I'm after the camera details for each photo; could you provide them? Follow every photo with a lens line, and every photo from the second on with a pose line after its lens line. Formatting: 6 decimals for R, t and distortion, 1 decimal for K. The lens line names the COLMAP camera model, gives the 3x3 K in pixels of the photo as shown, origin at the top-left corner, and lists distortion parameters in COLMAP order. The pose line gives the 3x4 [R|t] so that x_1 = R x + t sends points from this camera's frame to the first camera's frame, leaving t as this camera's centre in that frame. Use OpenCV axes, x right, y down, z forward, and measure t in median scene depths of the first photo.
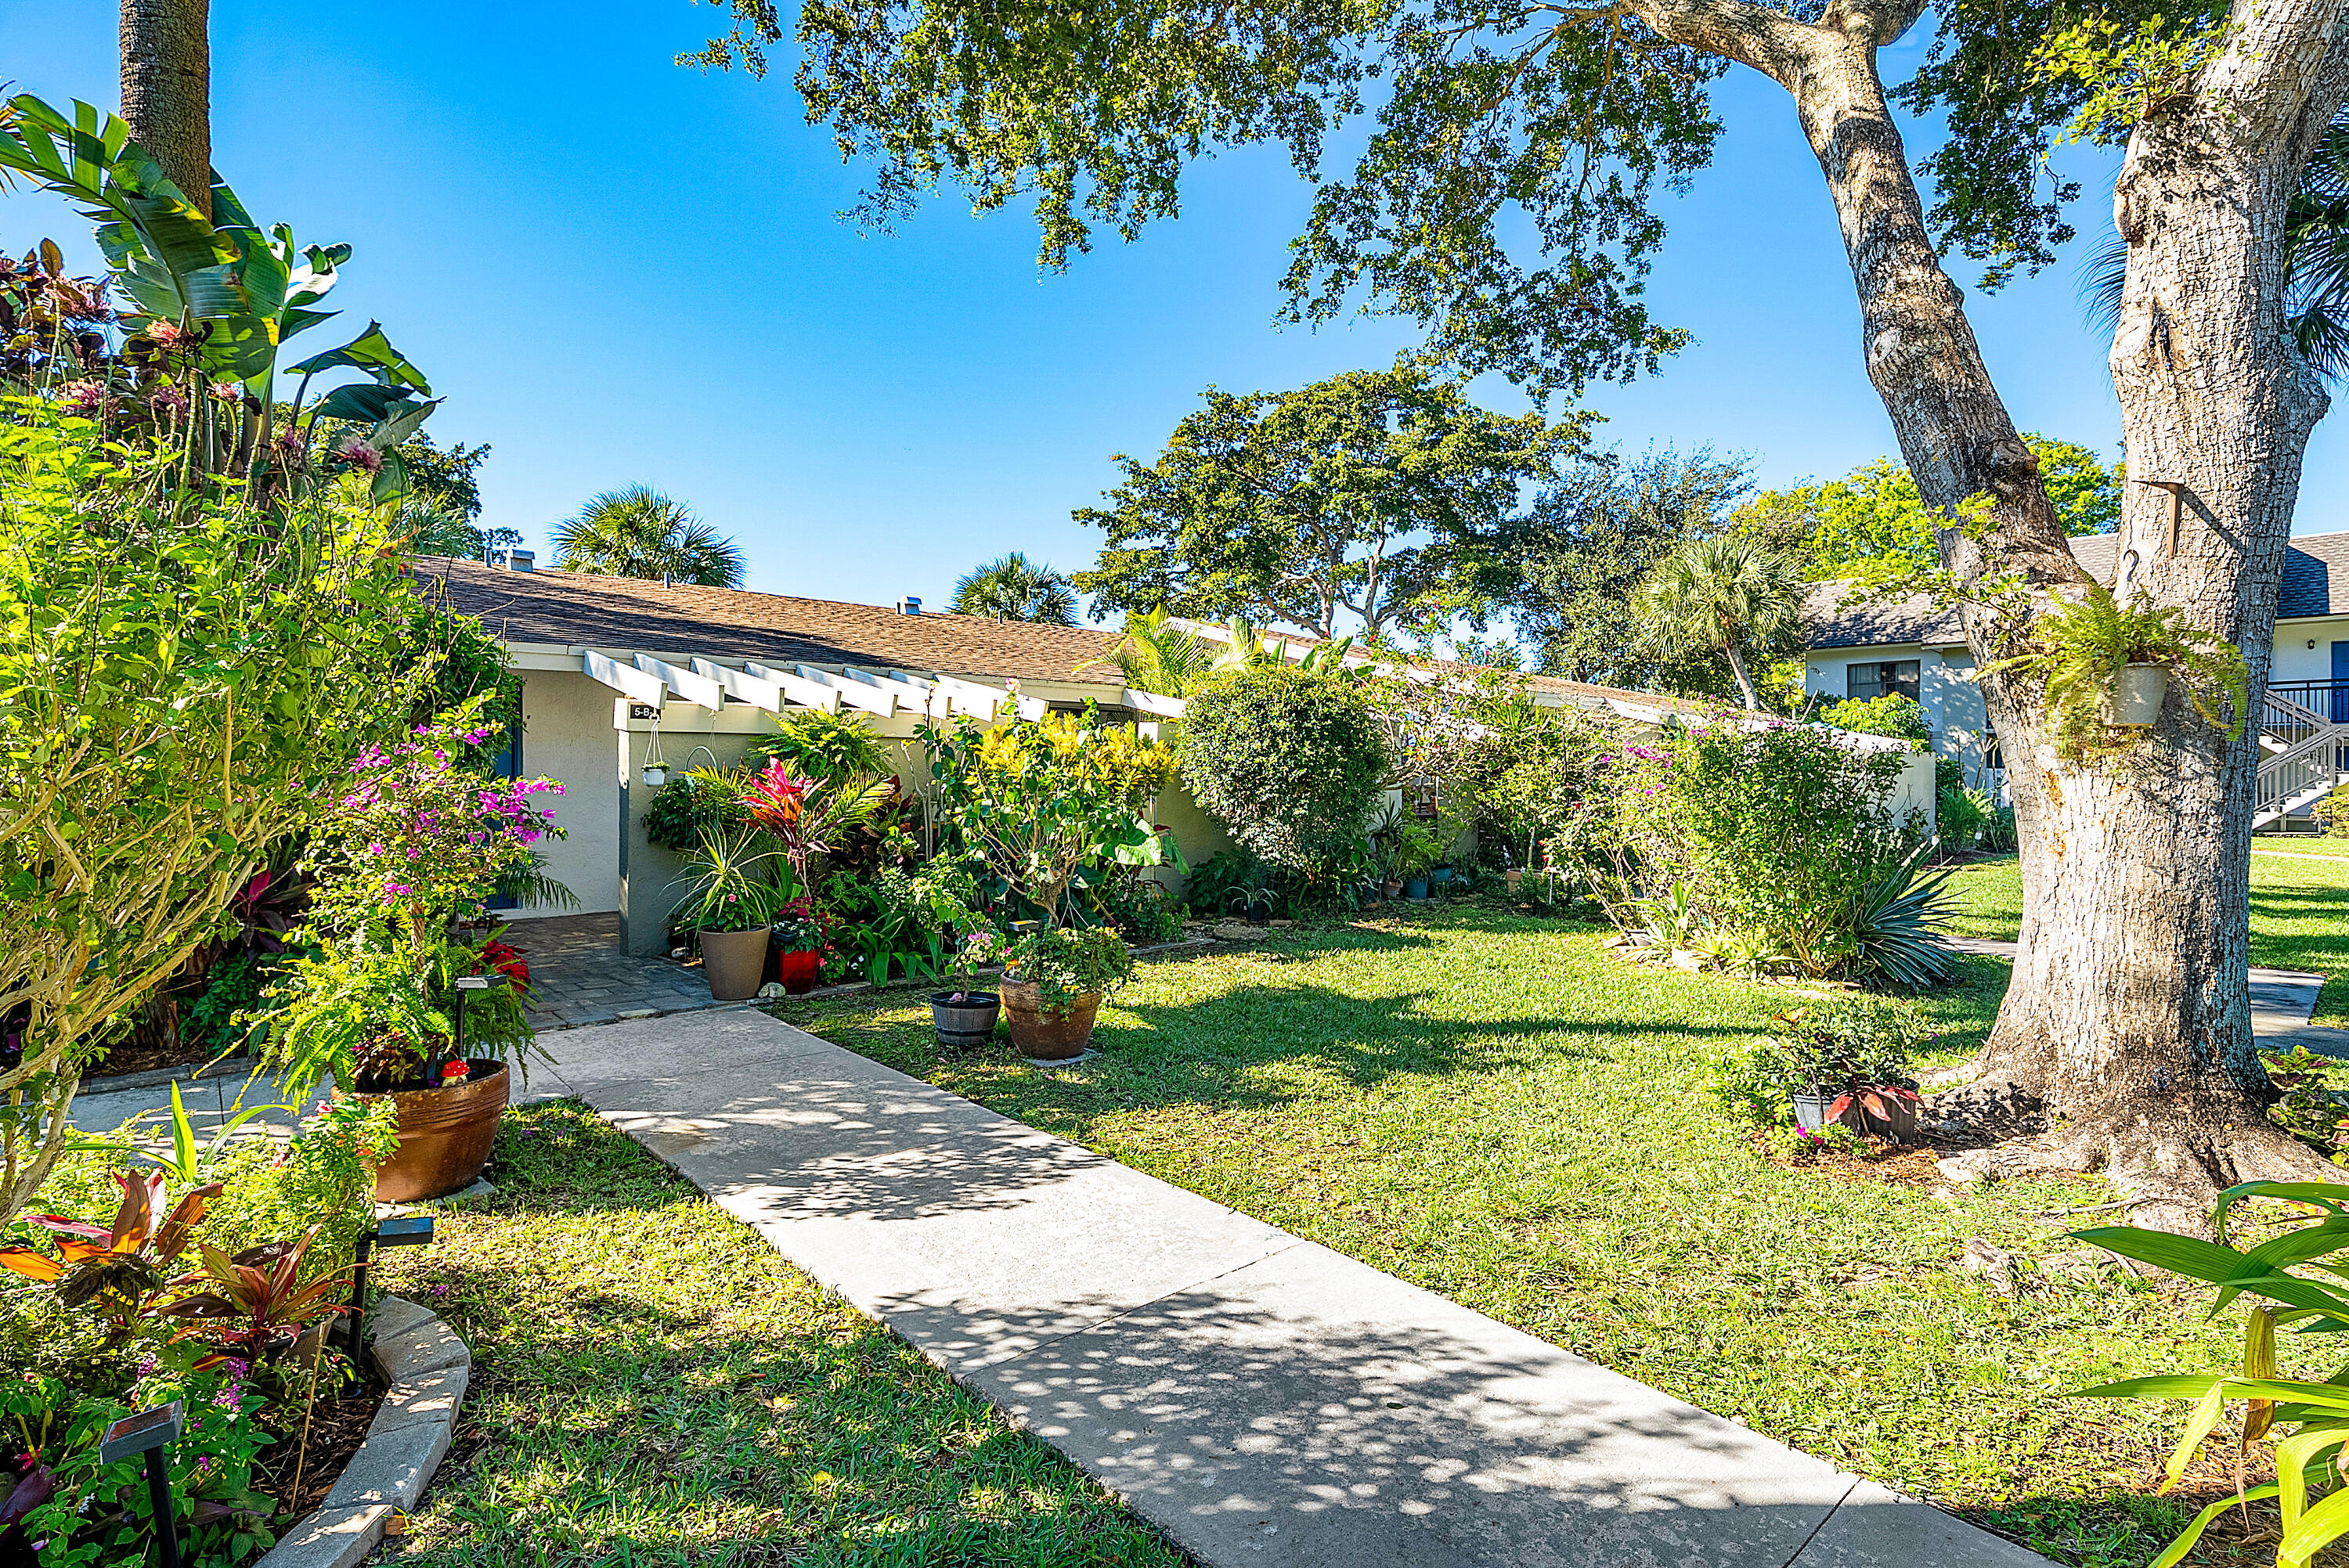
lens RADIAL K [[1127.2, 0, 1173.6], [0, 1127.2, 783.0], [0, 0, 1]] dist [0.002988, -0.000214]
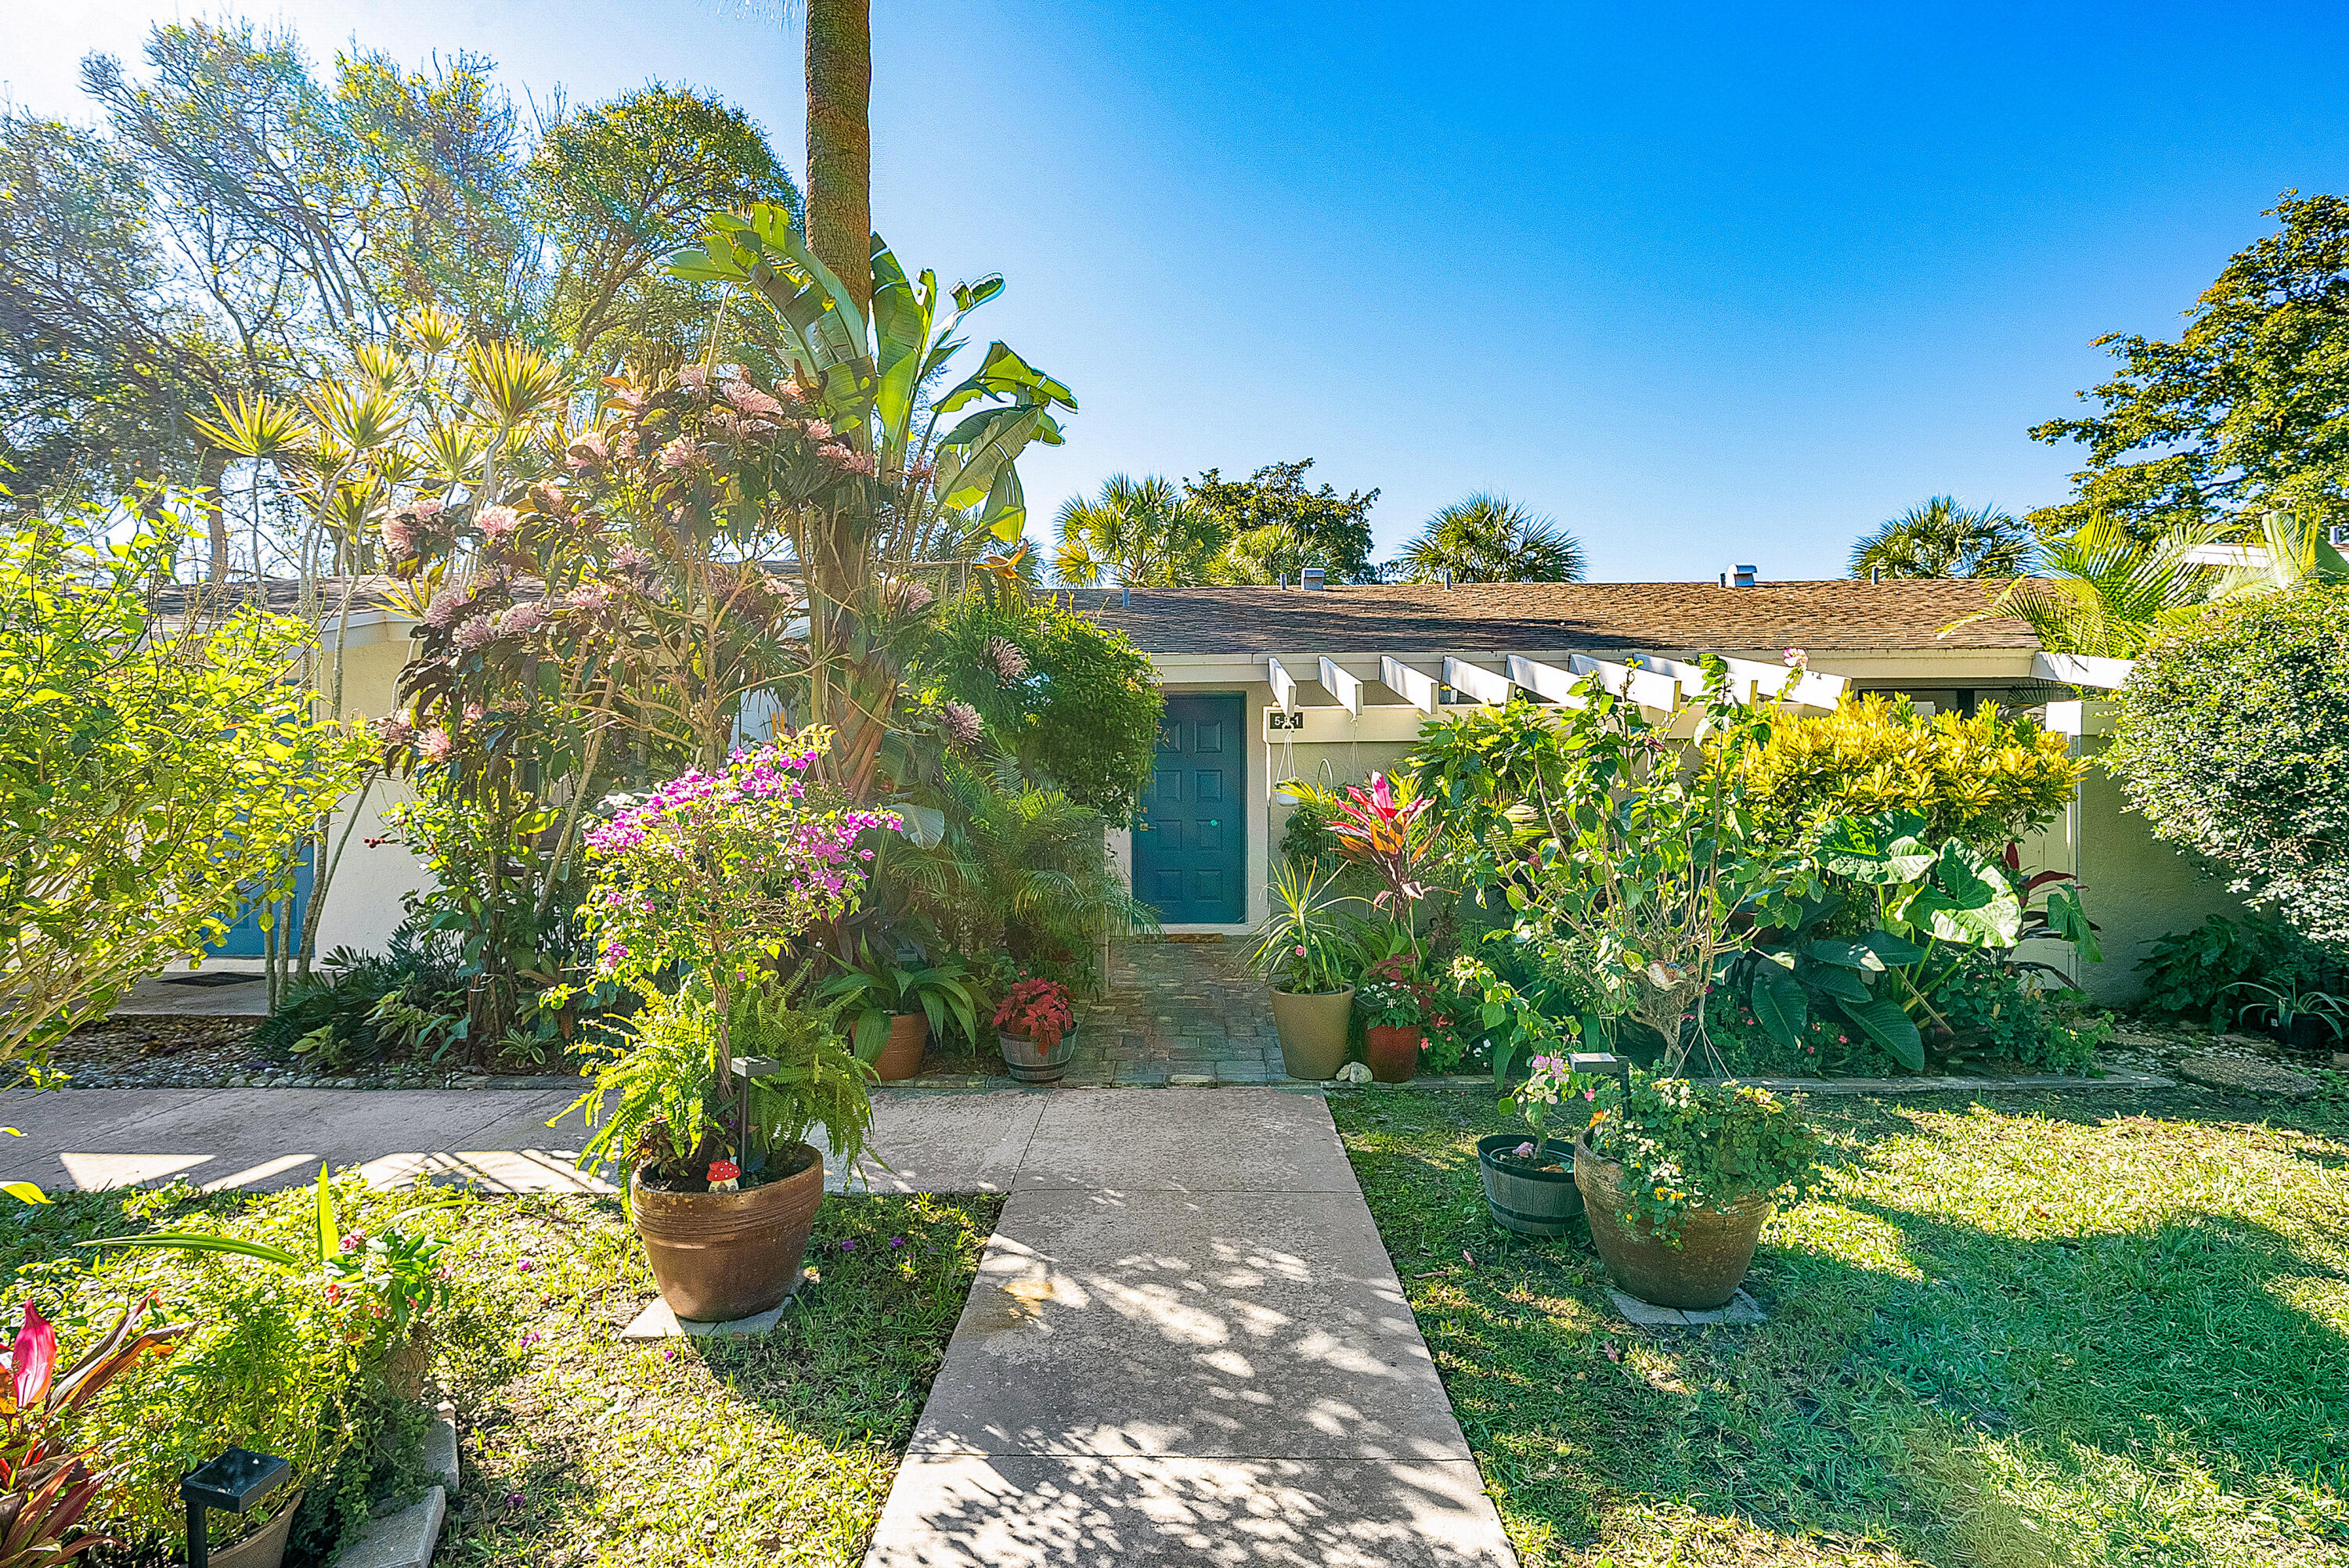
lens RADIAL K [[1127.2, 0, 1177.4], [0, 1127.2, 790.6], [0, 0, 1]] dist [0.002988, -0.000214]
pose [[0.726275, -0.002023, -0.687401, 0.055827], [0.003569, 0.999993, 0.000828, -0.006921], [0.687395, -0.003055, 0.726277, 0.225165]]
